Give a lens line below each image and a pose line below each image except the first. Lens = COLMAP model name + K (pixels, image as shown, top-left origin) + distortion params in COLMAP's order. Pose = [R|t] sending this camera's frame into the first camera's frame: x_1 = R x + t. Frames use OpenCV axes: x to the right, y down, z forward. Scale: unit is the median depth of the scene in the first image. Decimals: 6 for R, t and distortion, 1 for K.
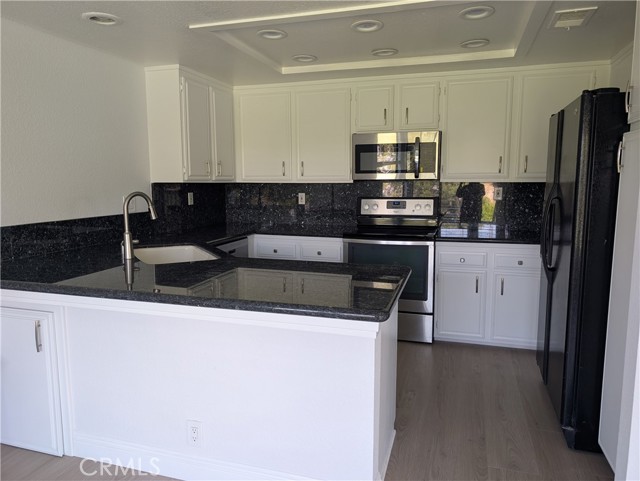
lens RADIAL K [[455.8, 0, 320.0], [0, 455.8, 240.5], [0, 0, 1]] dist [0.029846, -0.027367]
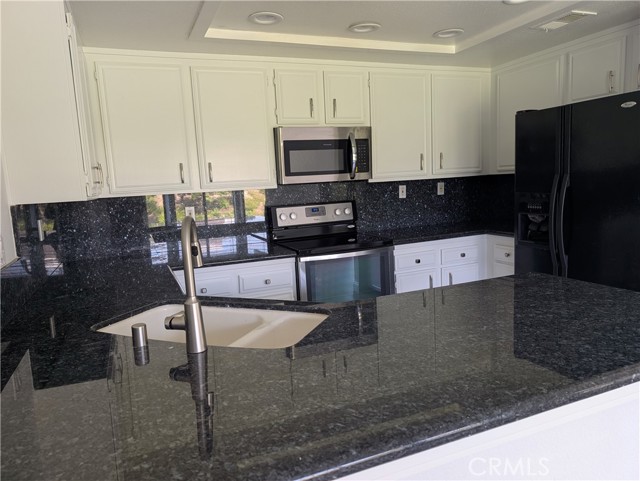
lens RADIAL K [[455.8, 0, 320.0], [0, 455.8, 240.5], [0, 0, 1]] dist [0.029846, -0.027367]
pose [[0.770703, -0.121416, 0.625520, -0.395075], [0.136619, 0.990335, 0.023900, -0.045776], [-0.622377, 0.067038, 0.779842, 0.341792]]
